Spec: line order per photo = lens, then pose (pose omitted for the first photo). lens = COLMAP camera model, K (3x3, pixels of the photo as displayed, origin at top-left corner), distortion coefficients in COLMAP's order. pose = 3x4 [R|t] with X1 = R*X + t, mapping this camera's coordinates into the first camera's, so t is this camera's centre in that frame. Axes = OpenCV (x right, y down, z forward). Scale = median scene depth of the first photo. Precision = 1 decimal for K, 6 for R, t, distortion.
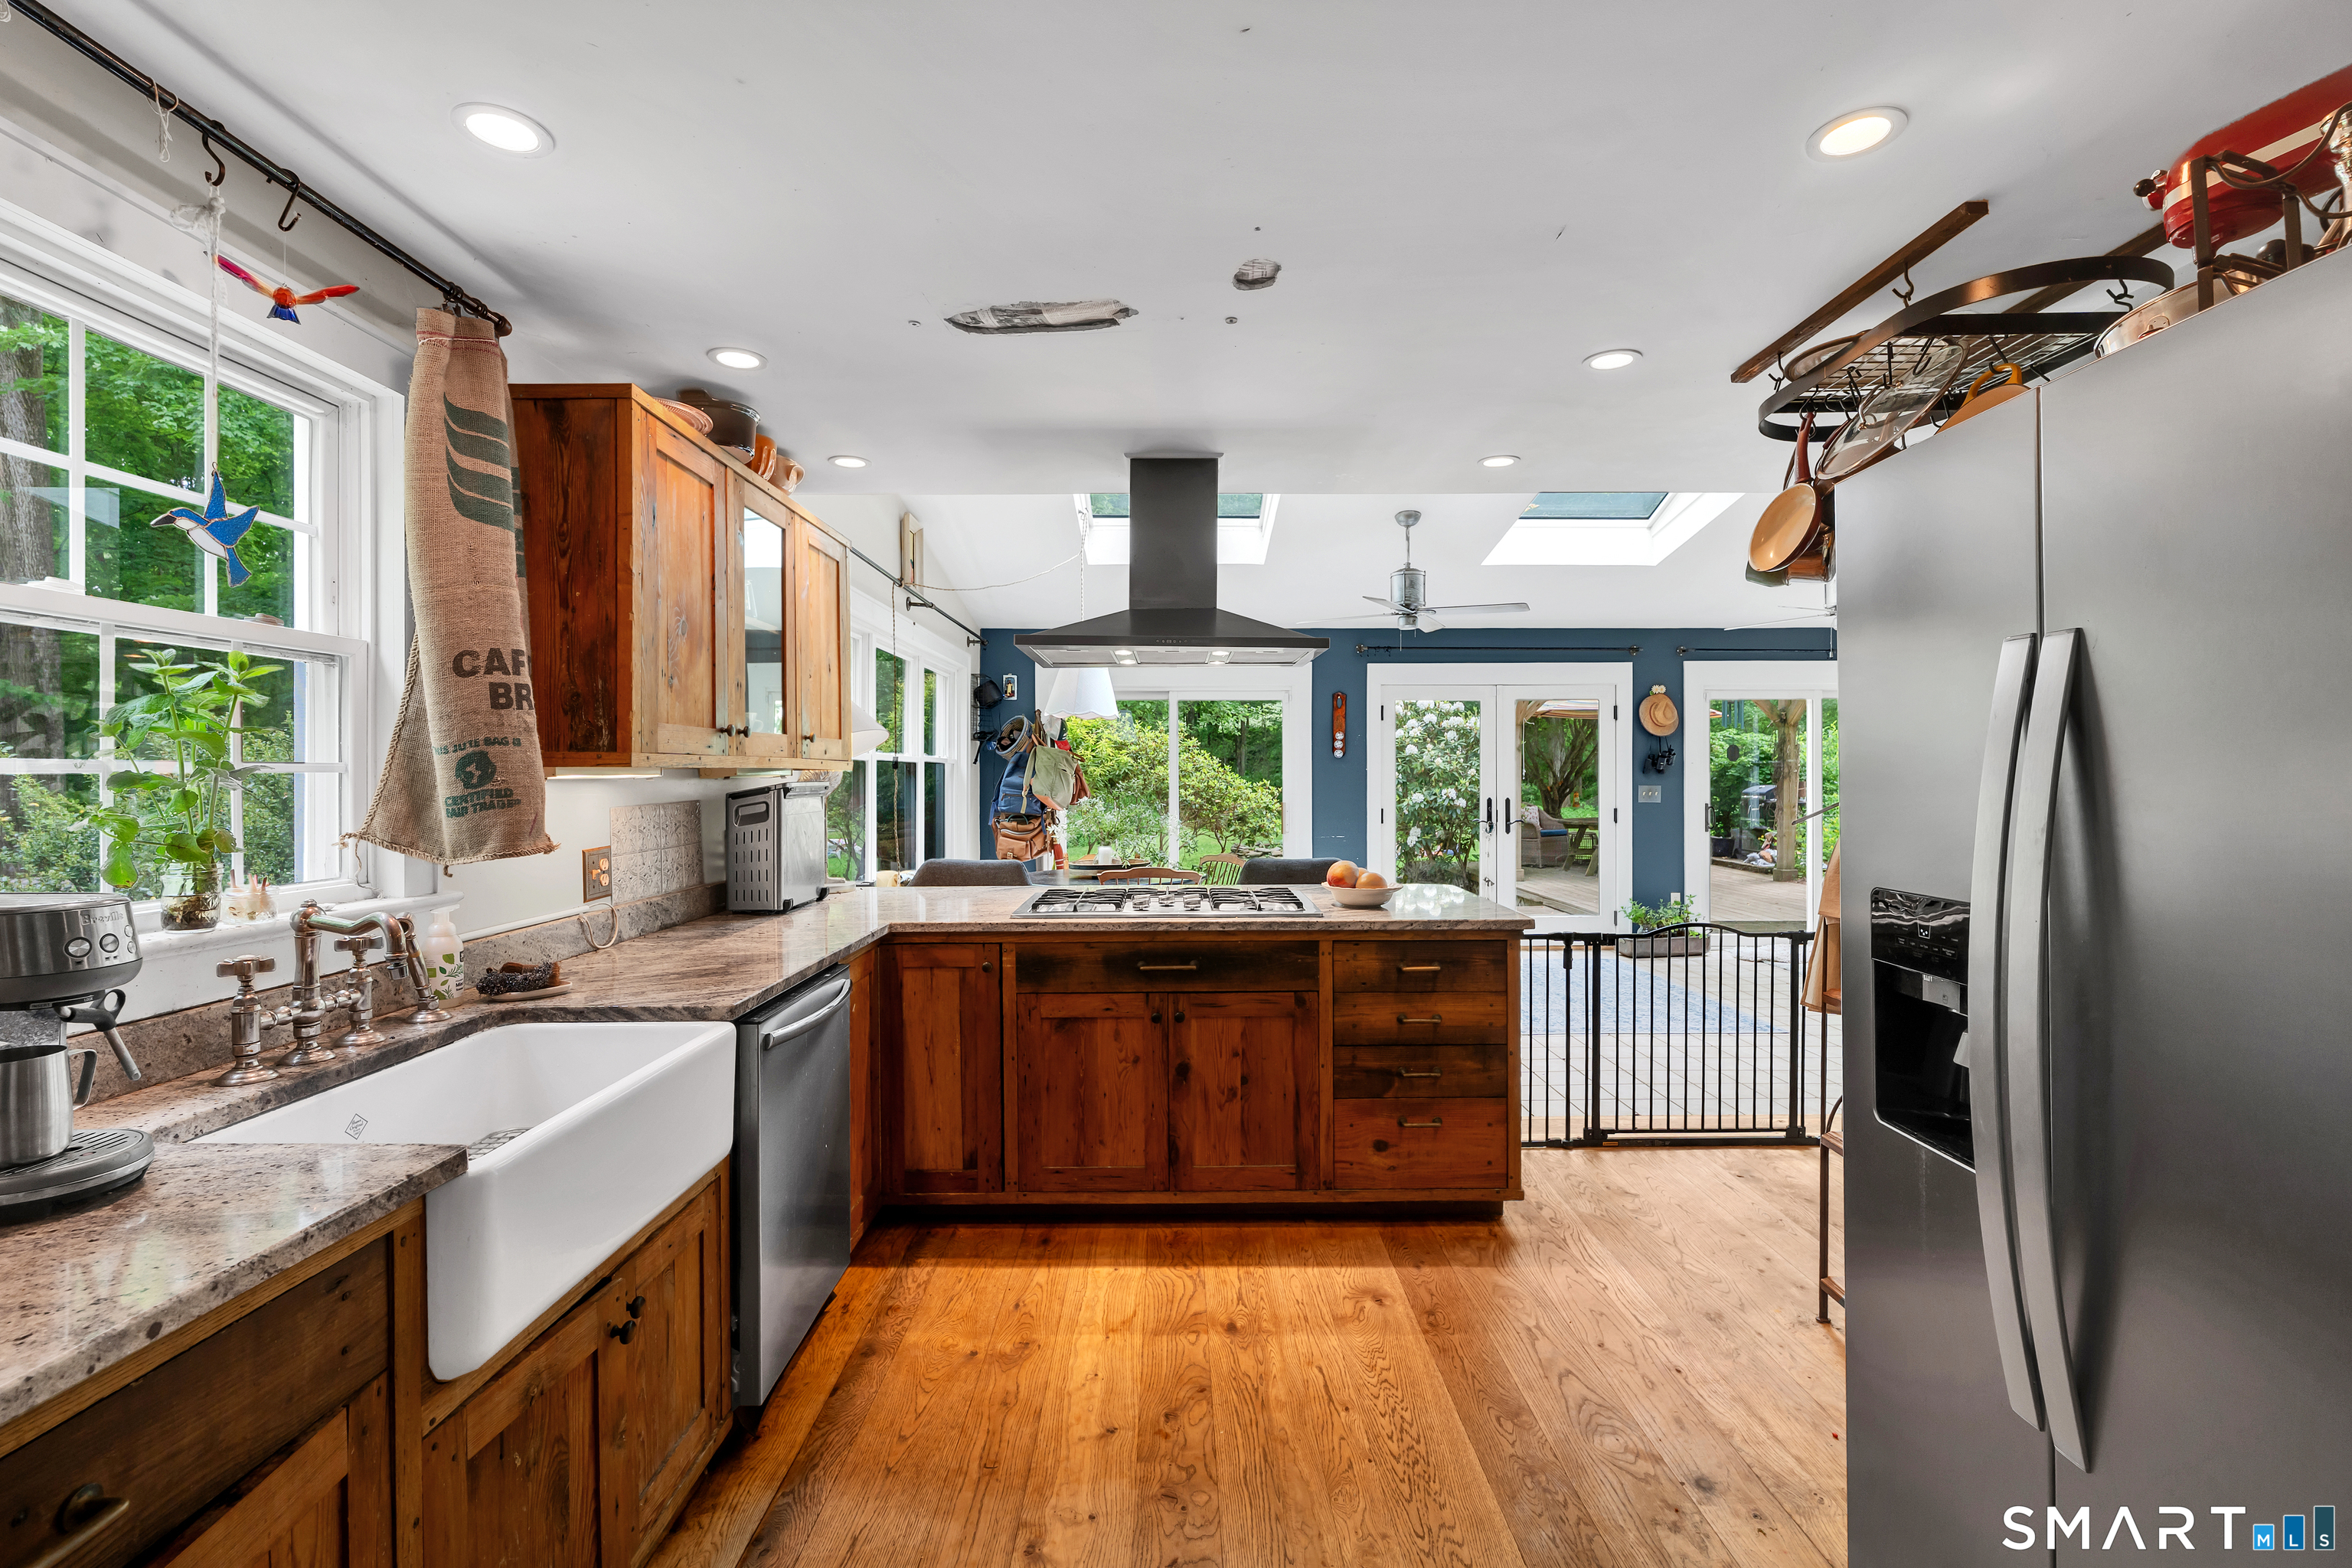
lens RADIAL K [[1036.1, 0, 1175.4], [0, 1036.1, 781.7], [0, 0, 1]] dist [-0.007194, -0.000617]
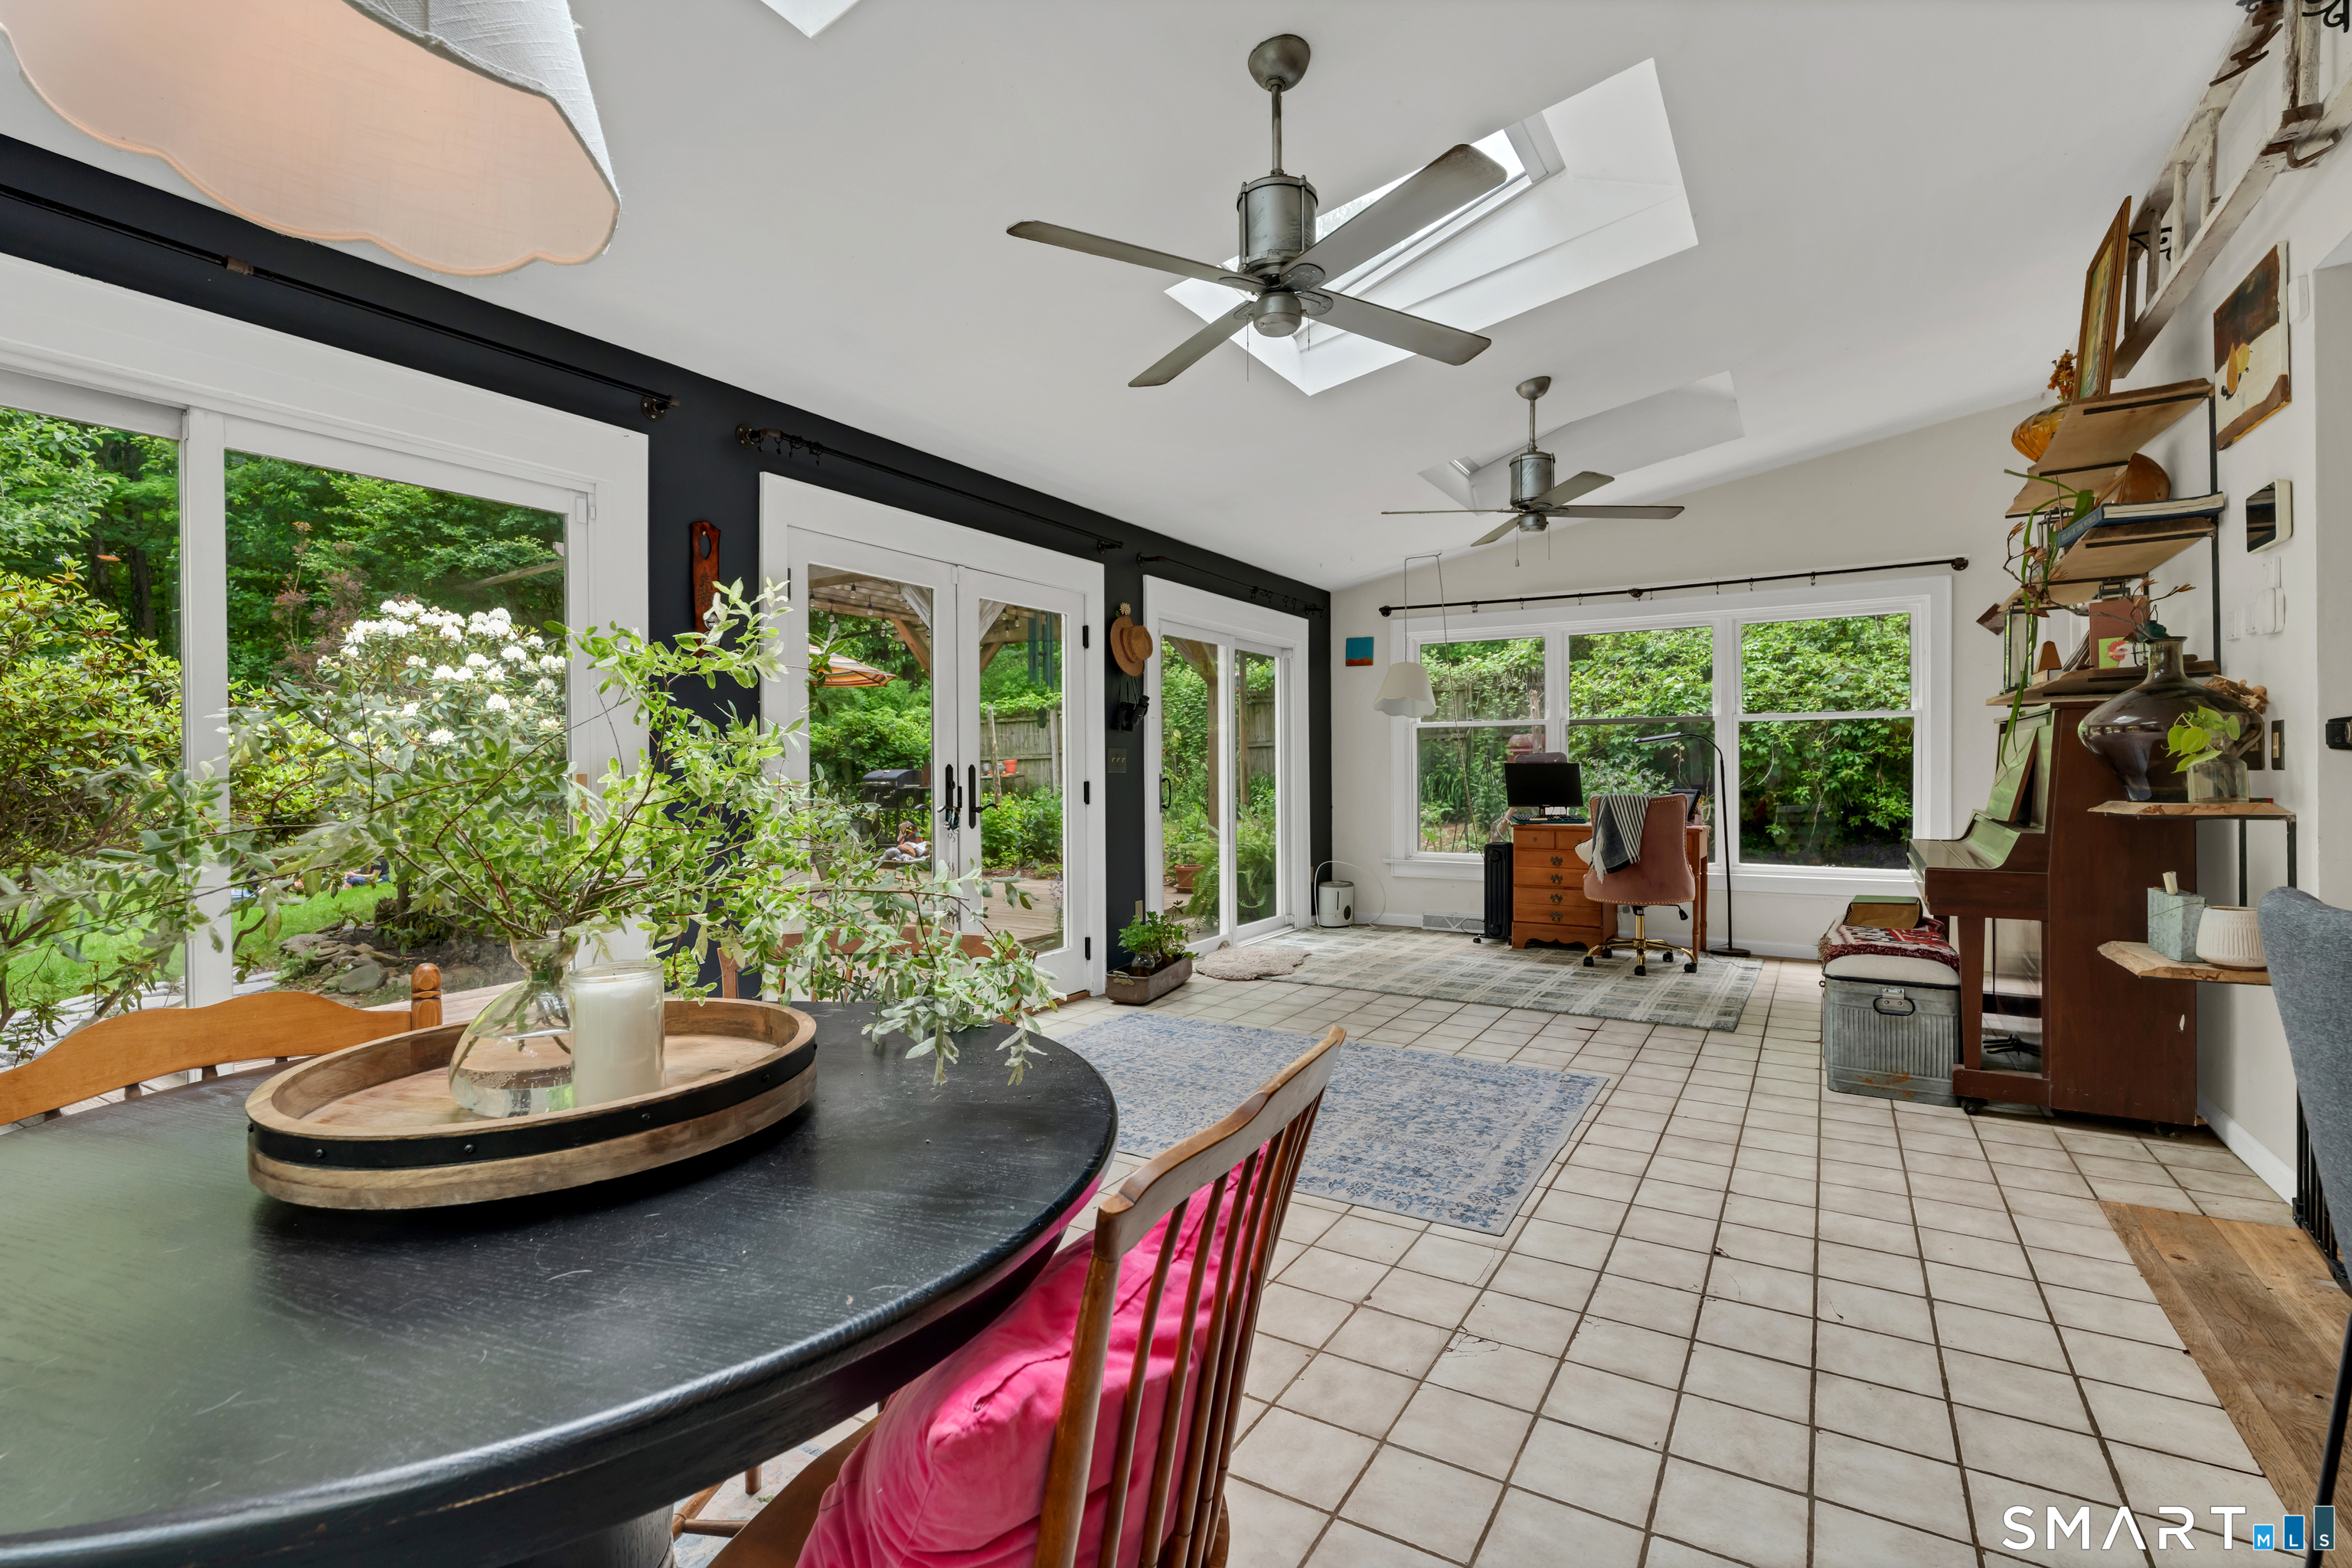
lens RADIAL K [[1036.1, 0, 1189.1], [0, 1036.1, 776.8], [0, 0, 1]] dist [-0.007194, -0.000617]
pose [[0.518257, -0.004298, 0.855214, -0.095114], [0.009917, 0.999950, -0.000984, 0.022574], [-0.855167, 0.008991, 0.518274, 0.608366]]
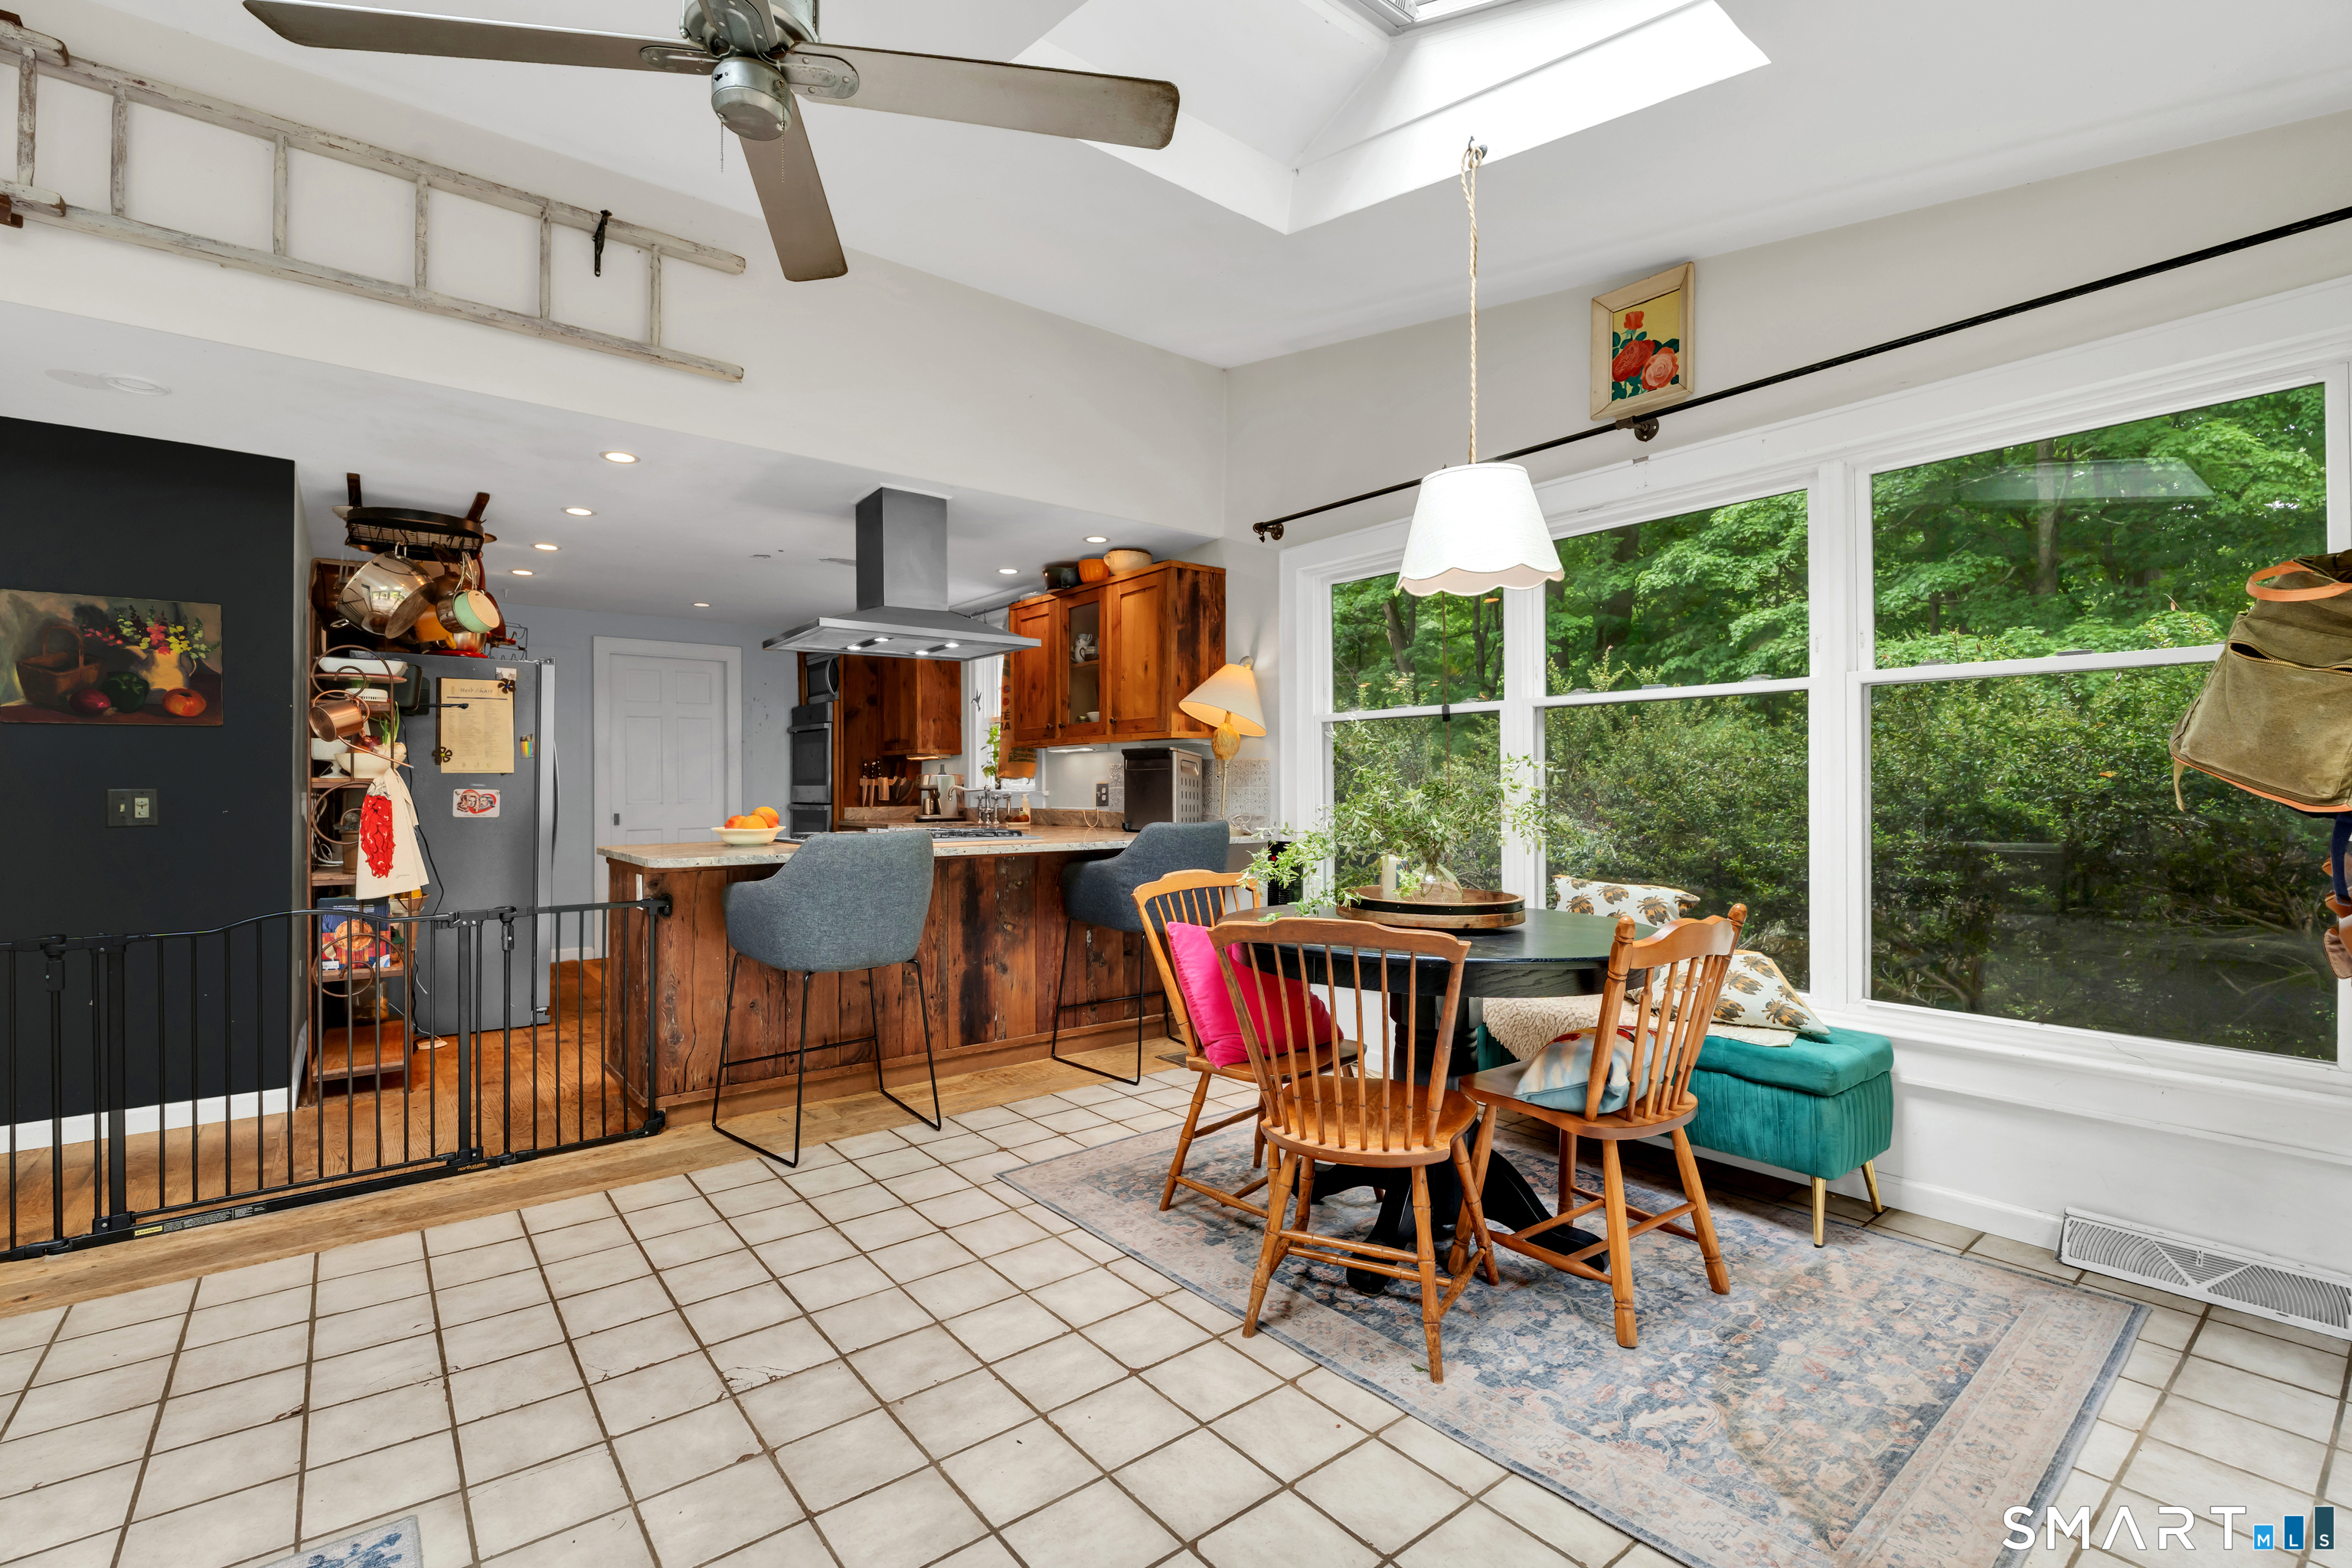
lens RADIAL K [[1036.1, 0, 1166.5], [0, 1036.1, 786.1], [0, 0, 1]] dist [-0.007194, -0.000617]
pose [[-0.789233, 0.004522, -0.614078, 0.230332], [0.000483, 0.999977, 0.006743, 0.018043], [0.614094, 0.005025, -0.789217, 0.942206]]
